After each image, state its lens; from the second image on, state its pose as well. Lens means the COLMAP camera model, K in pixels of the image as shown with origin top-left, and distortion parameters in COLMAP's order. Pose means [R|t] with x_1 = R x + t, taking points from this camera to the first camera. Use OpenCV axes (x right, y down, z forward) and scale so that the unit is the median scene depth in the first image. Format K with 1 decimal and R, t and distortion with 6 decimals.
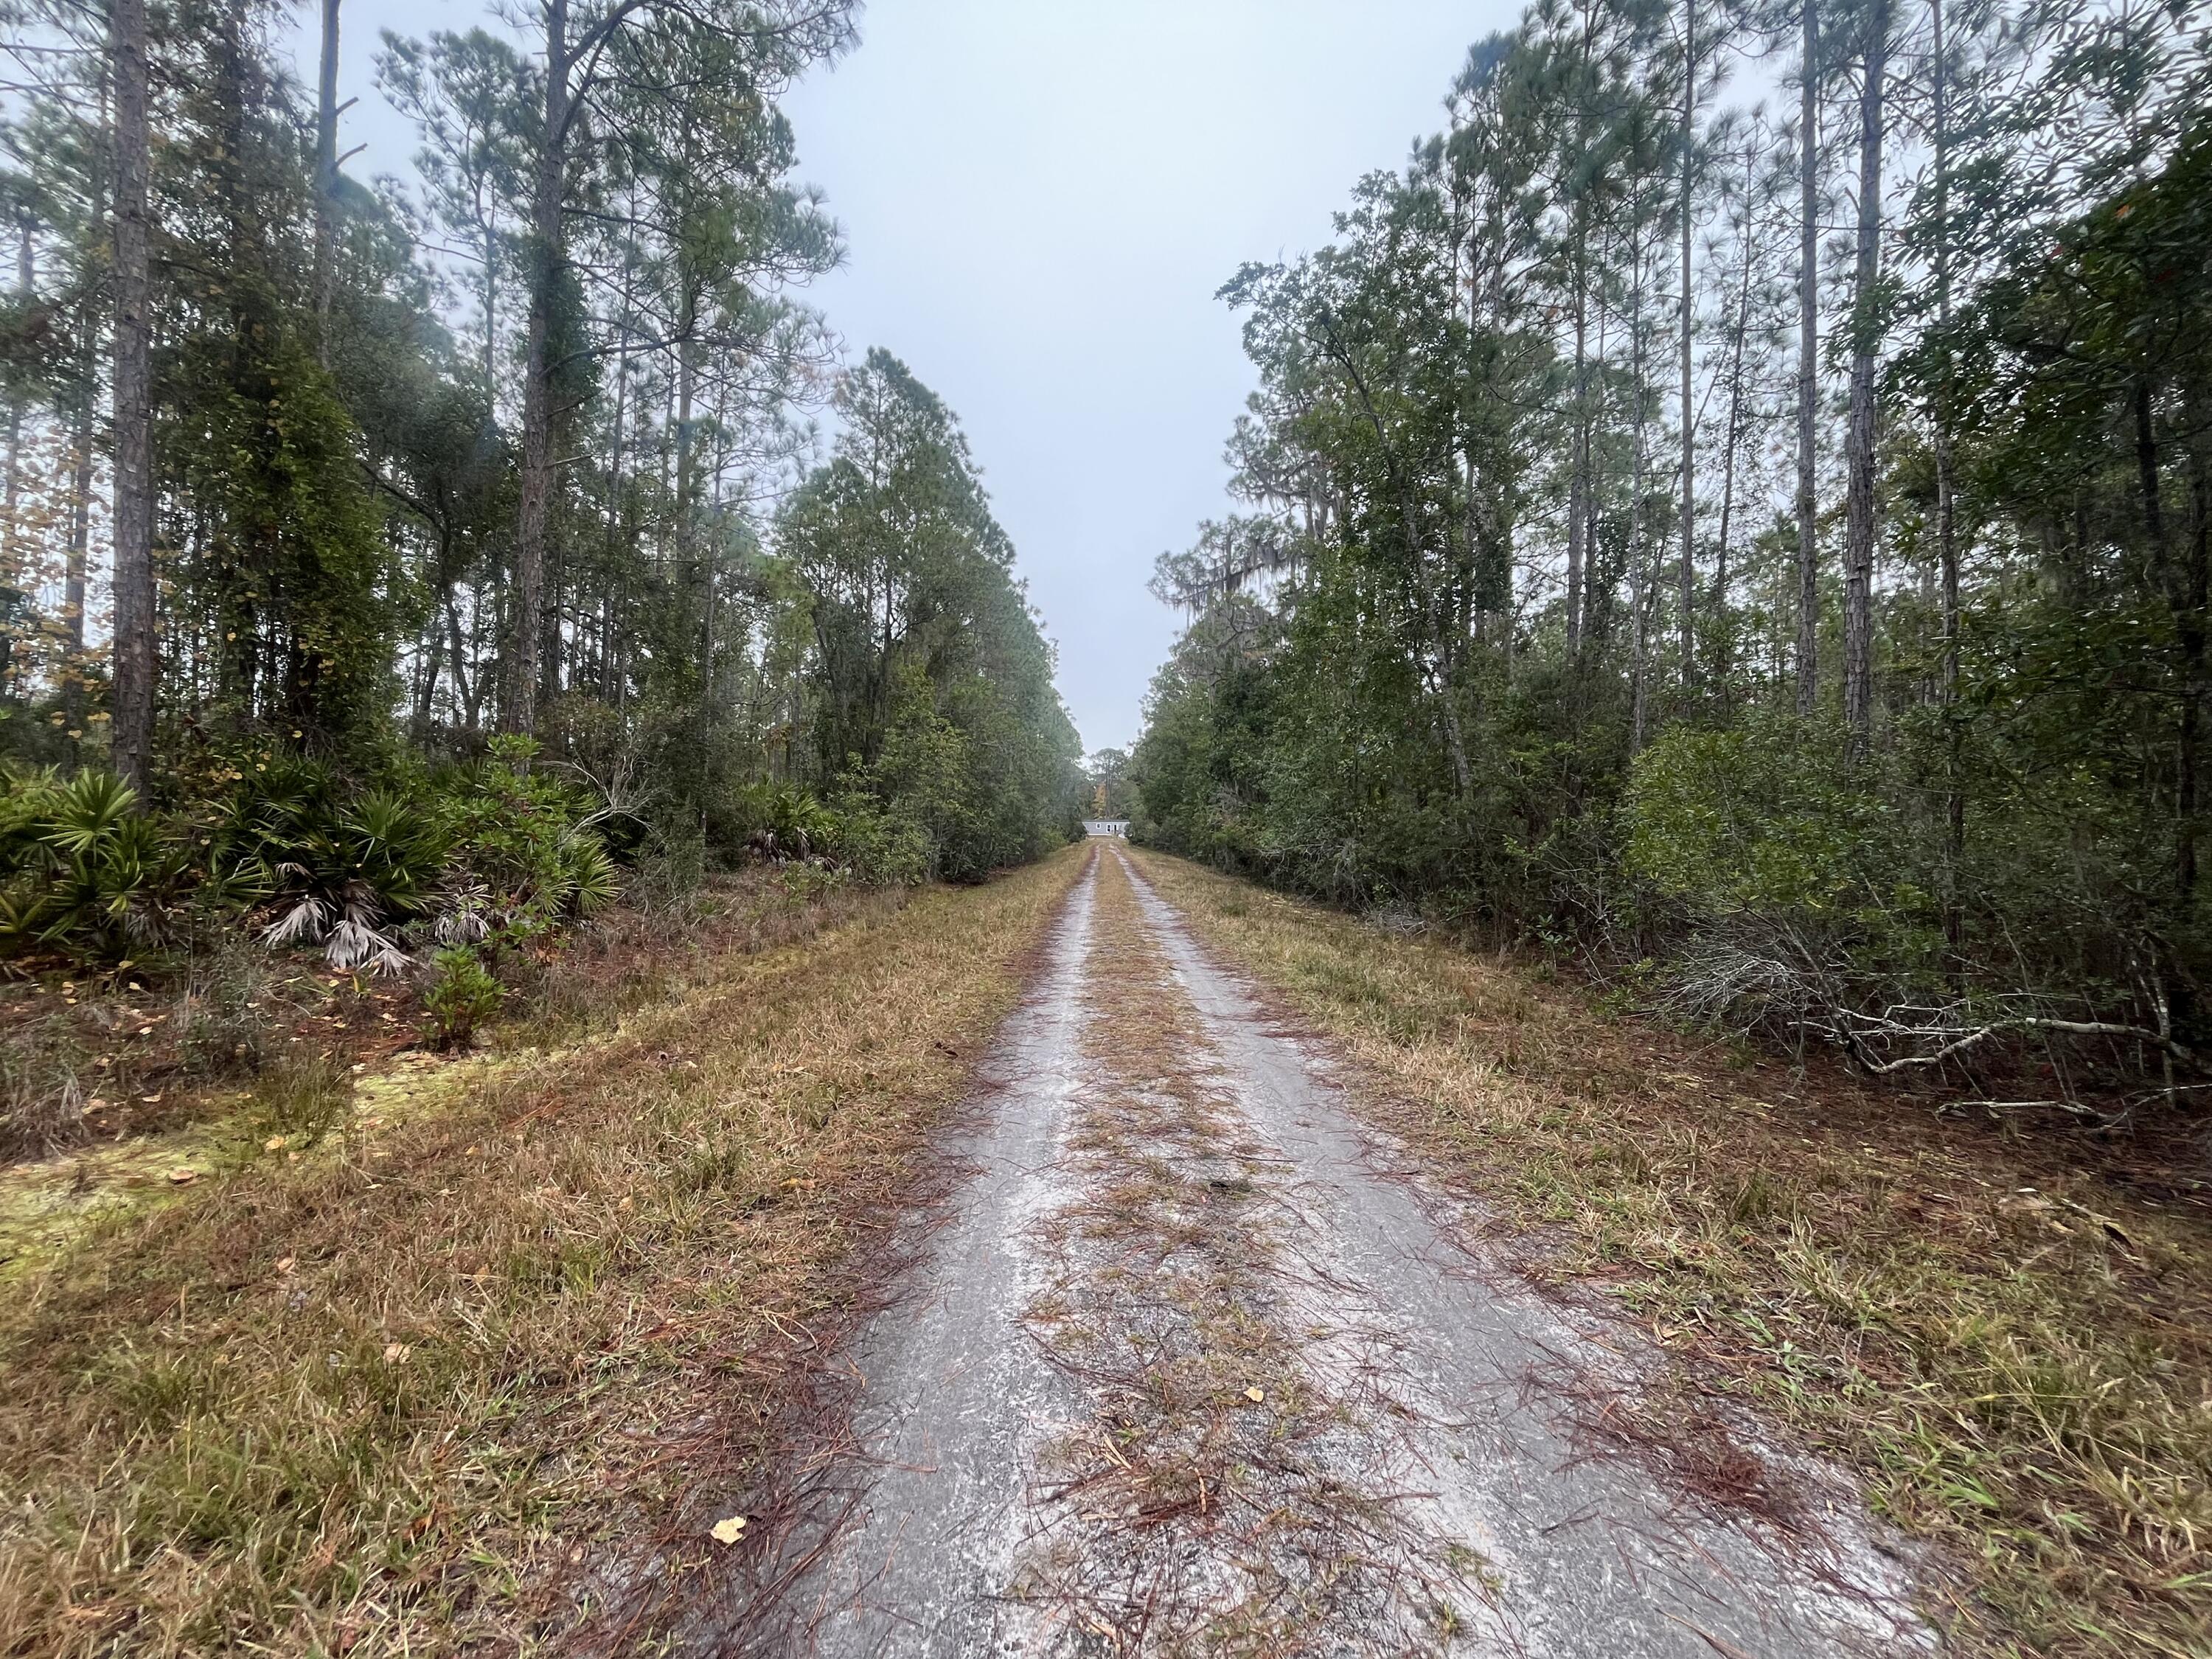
lens RADIAL K [[876.0, 0, 1108.1], [0, 876.0, 831.1], [0, 0, 1]] dist [0.000015, -0.000011]
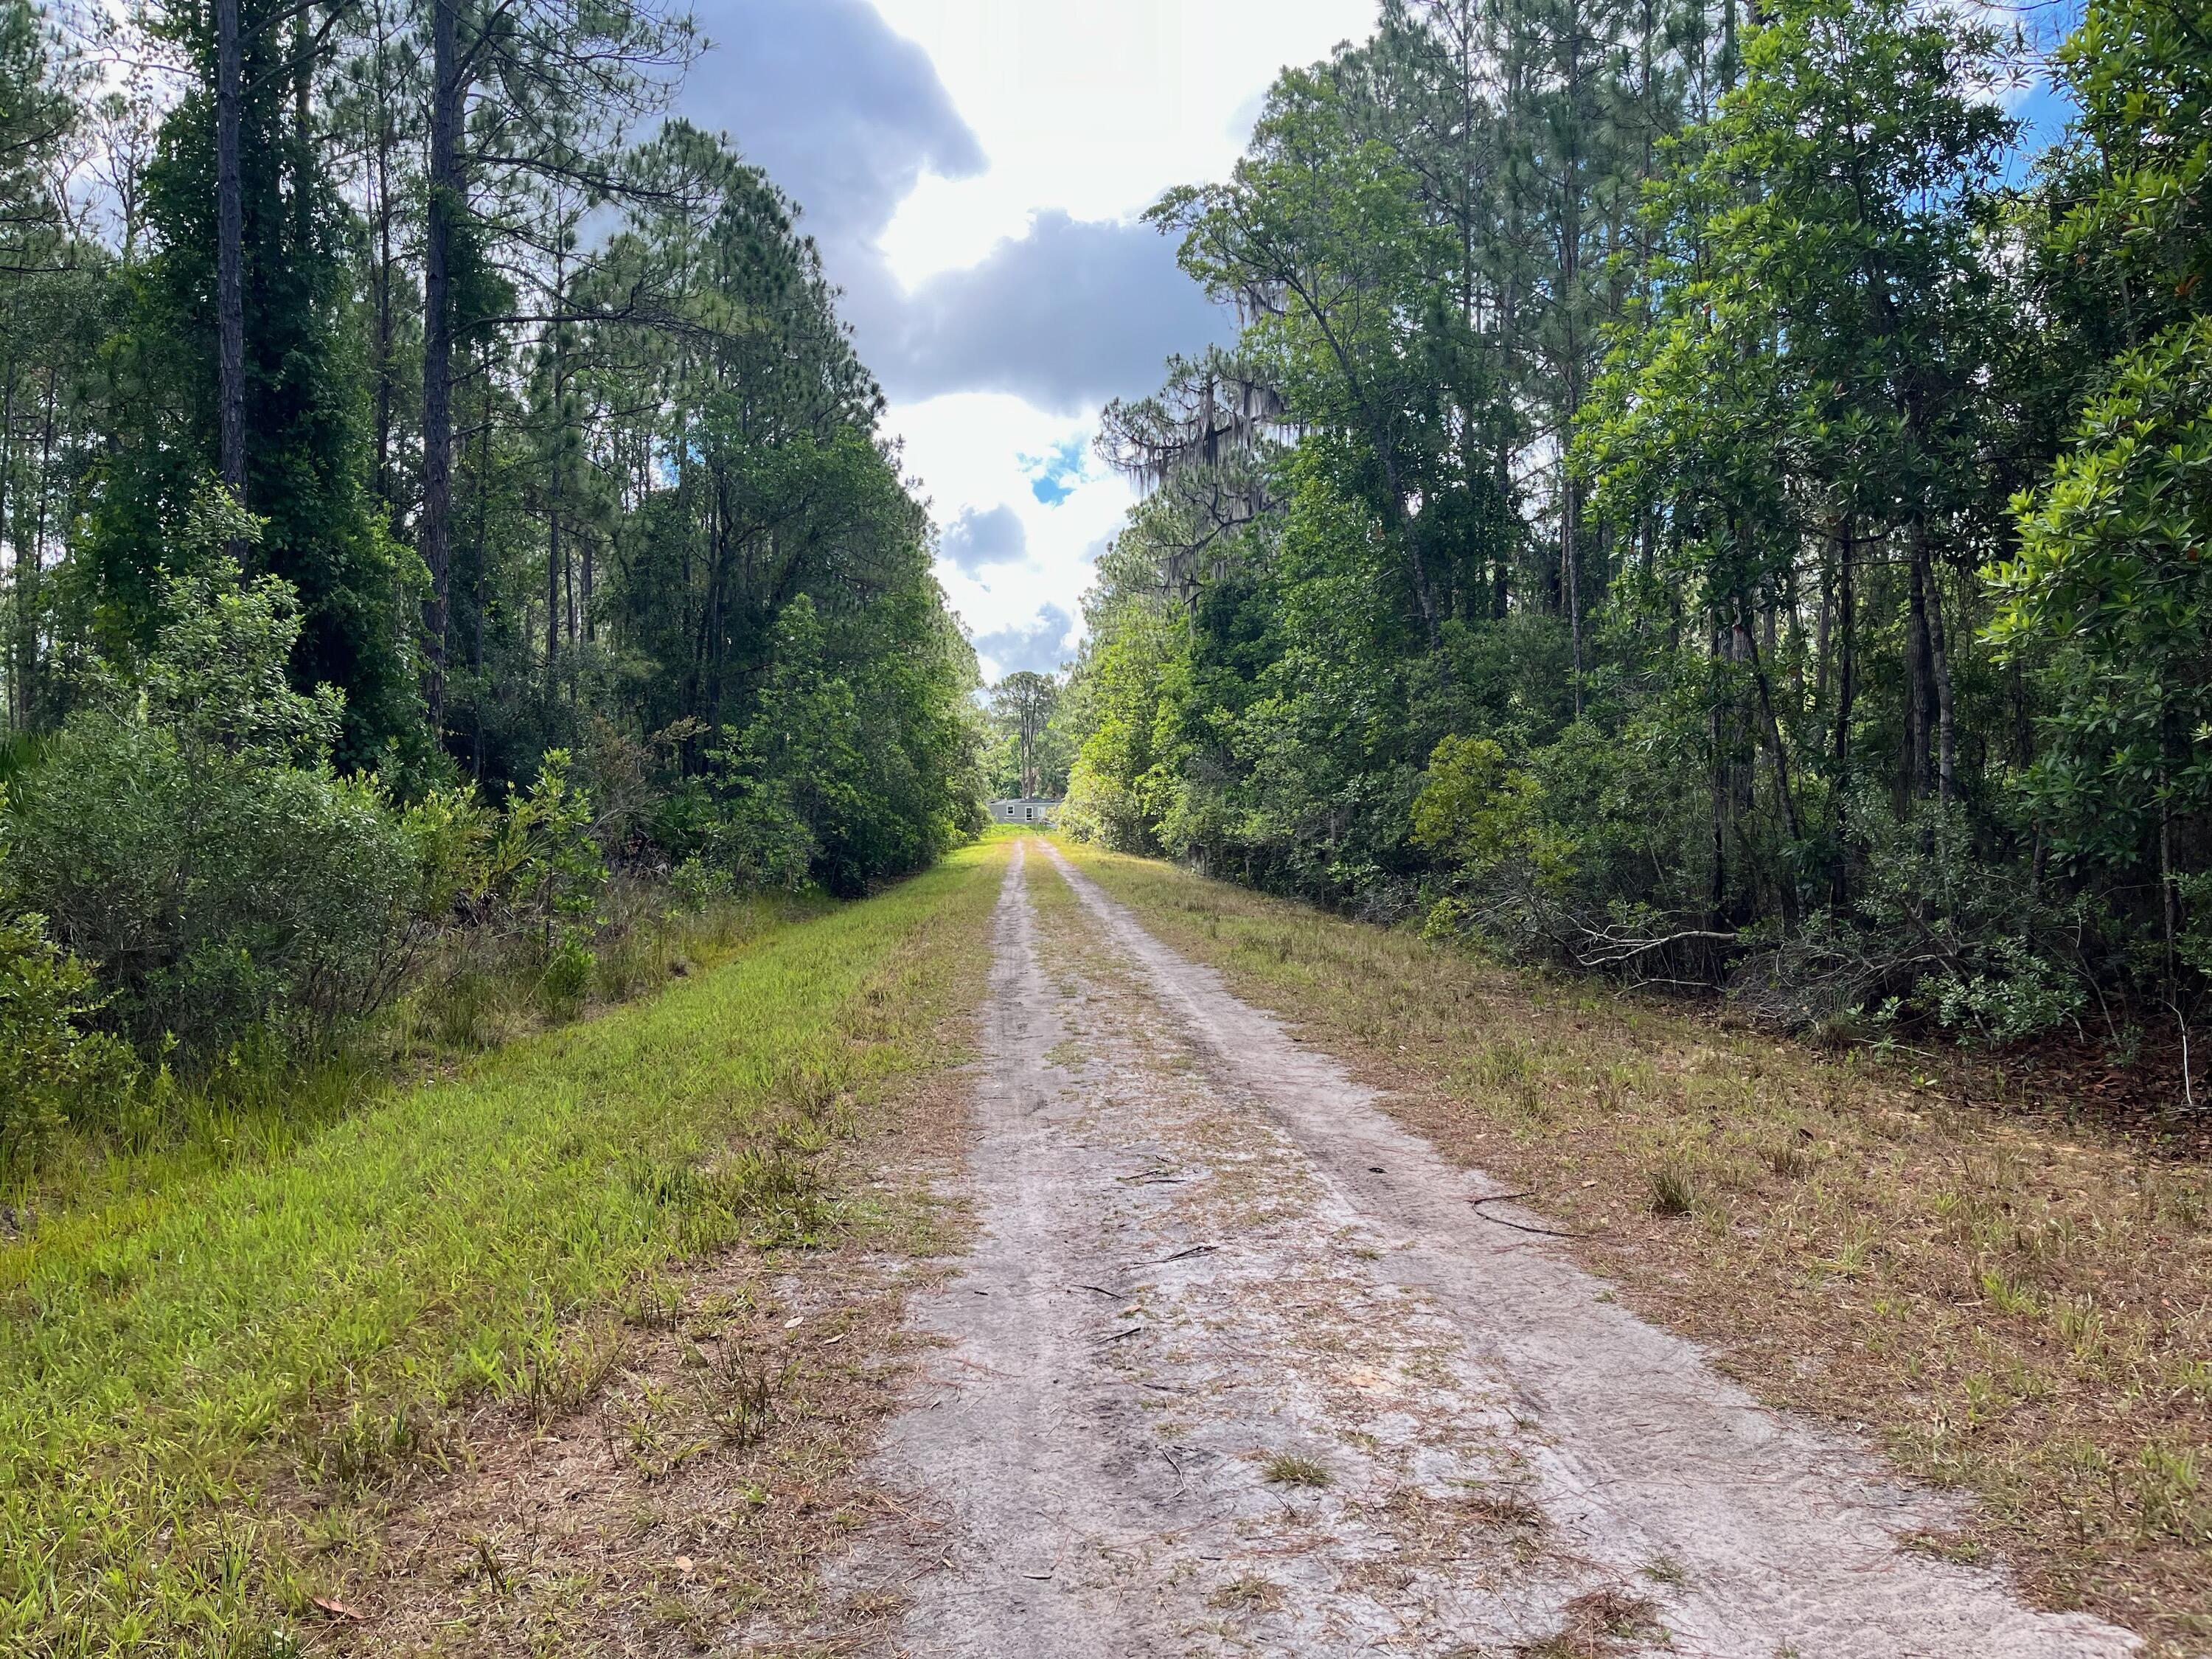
lens RADIAL K [[1676.8, 0, 1089.1], [0, 1676.8, 836.3], [0, 0, 1]] dist [0.062710, -0.079100]
pose [[0.999380, -0.011712, 0.033204, 0.000700], [0.011602, 0.999927, 0.003503, 0.009976], [-0.033242, -0.003116, 0.999442, -0.385176]]
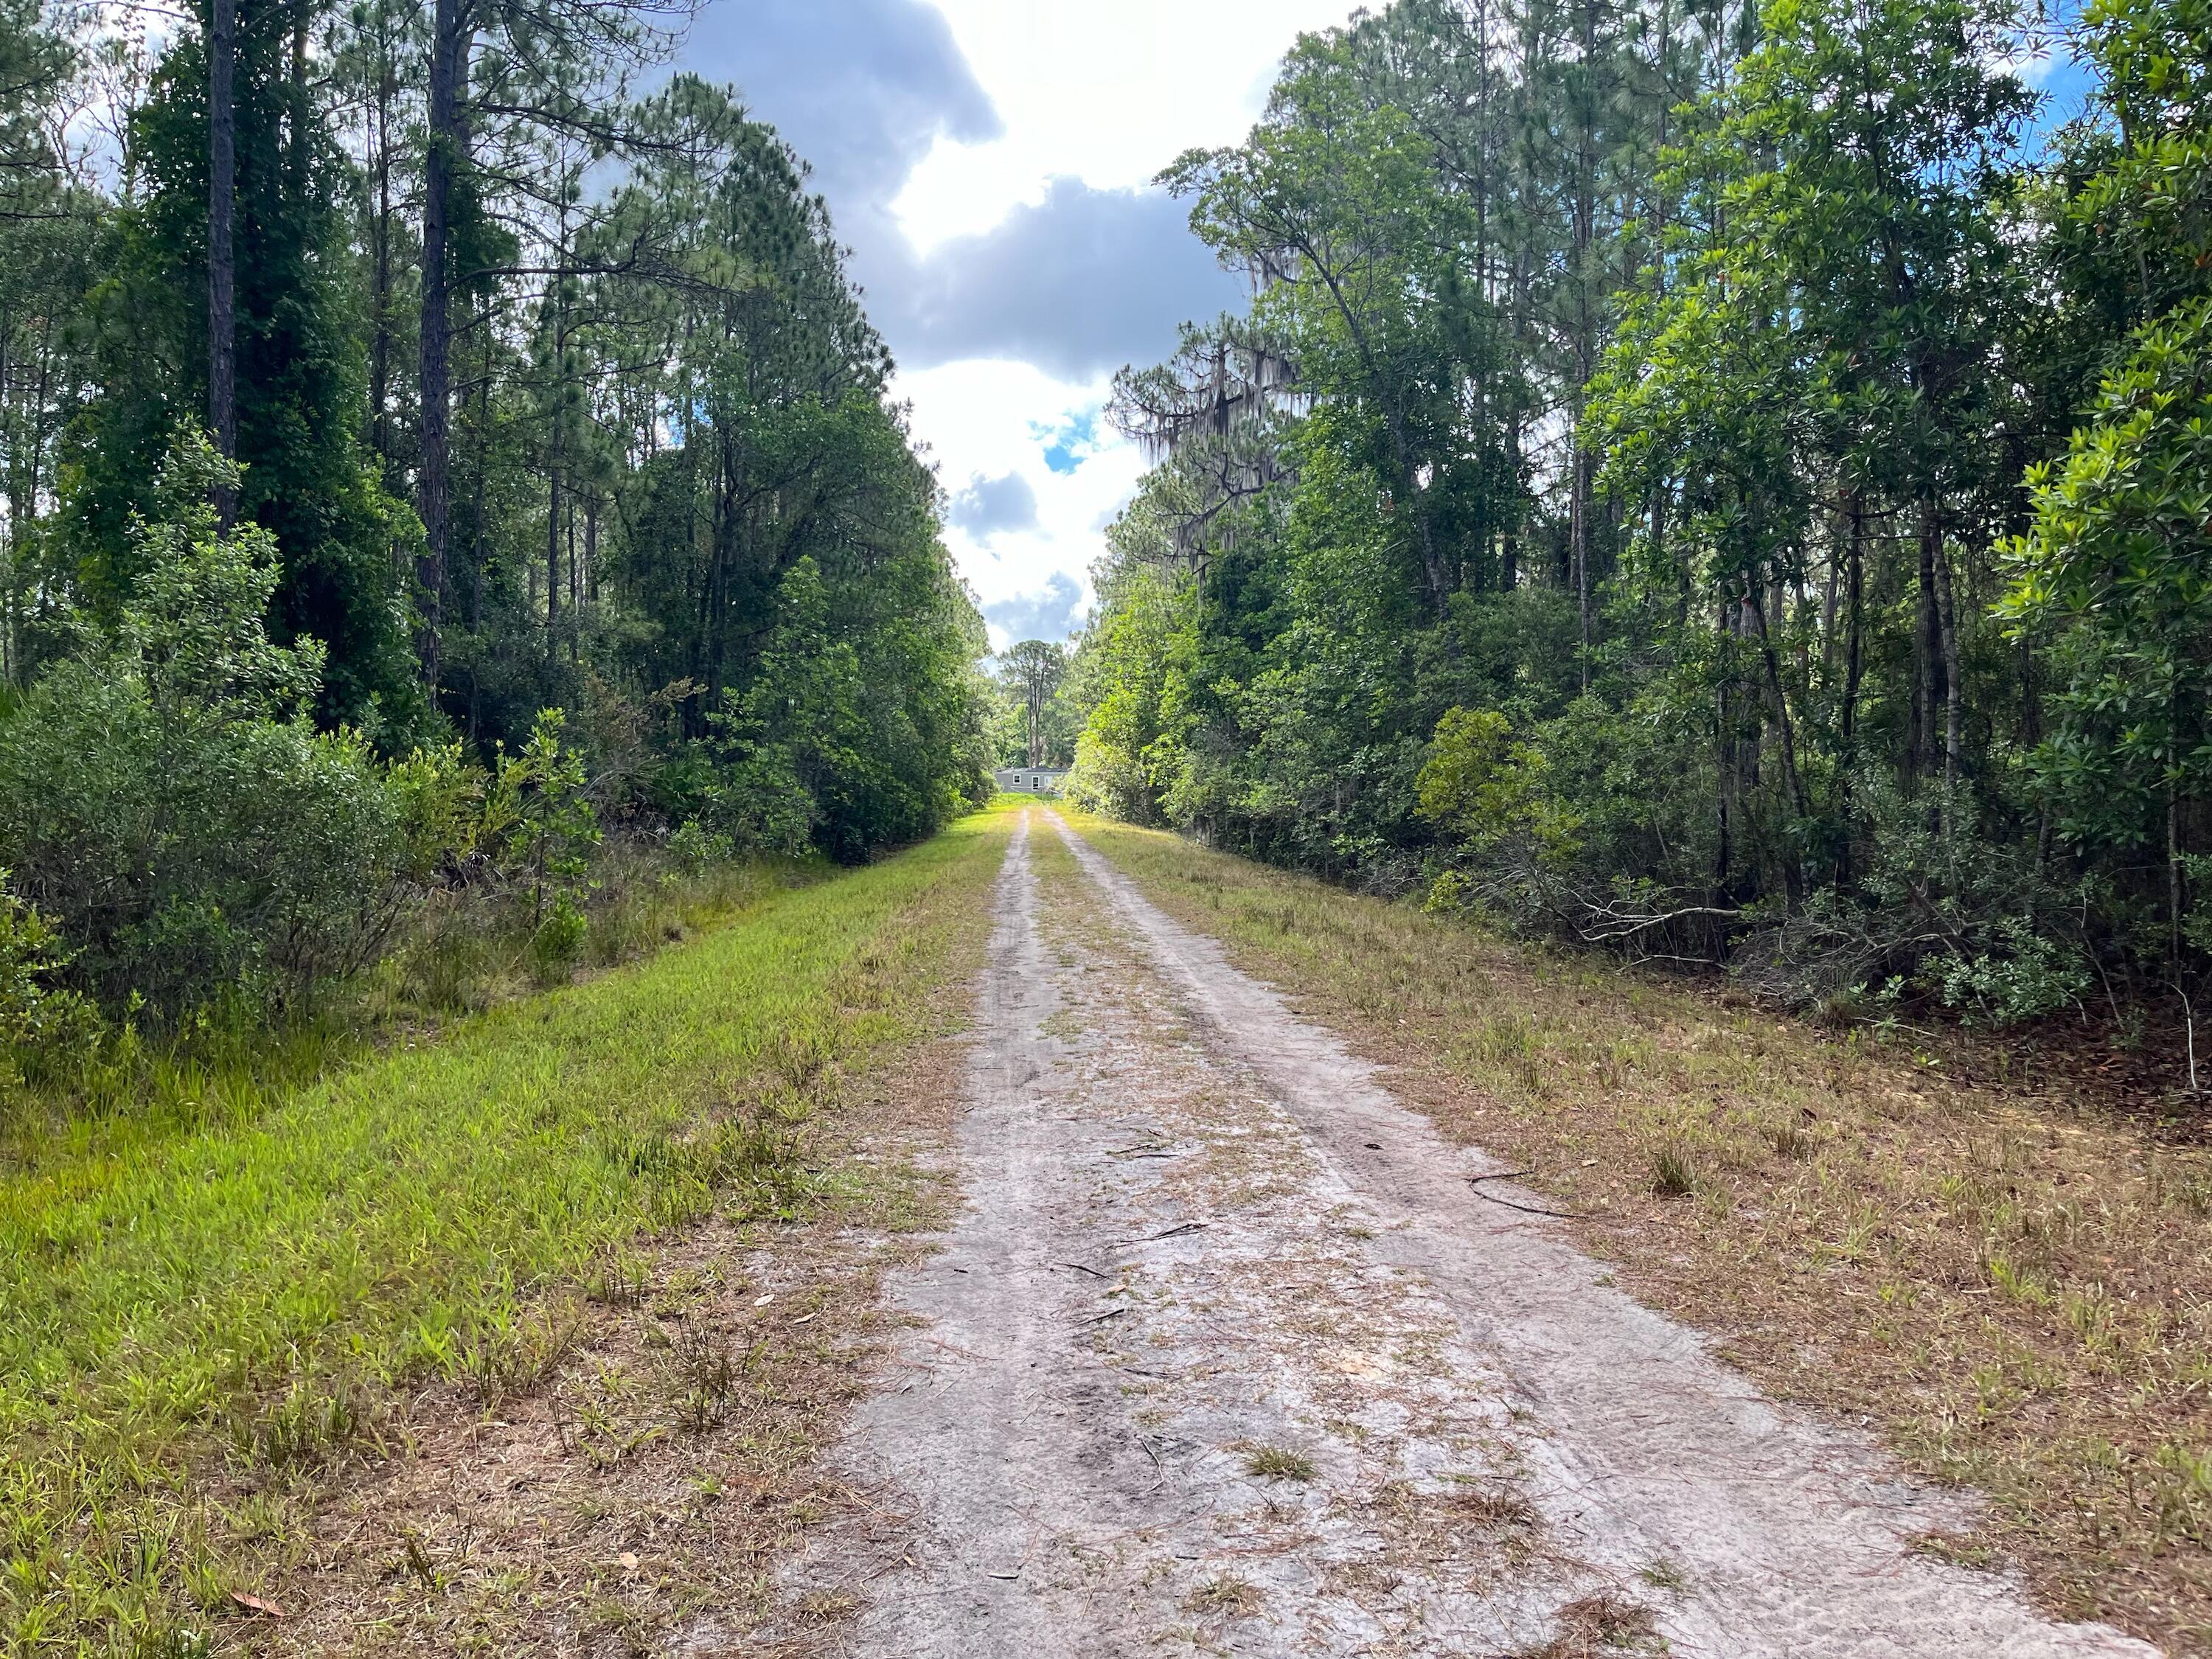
lens RADIAL K [[1676.8, 0, 1120.4], [0, 1676.8, 821.1], [0, 0, 1]] dist [0.062710, -0.079100]
pose [[0.998863, 0.001026, 0.047665, 0.002875], [-0.001610, 0.999924, 0.012218, 0.010817], [-0.047649, -0.012281, 0.998789, -0.378222]]
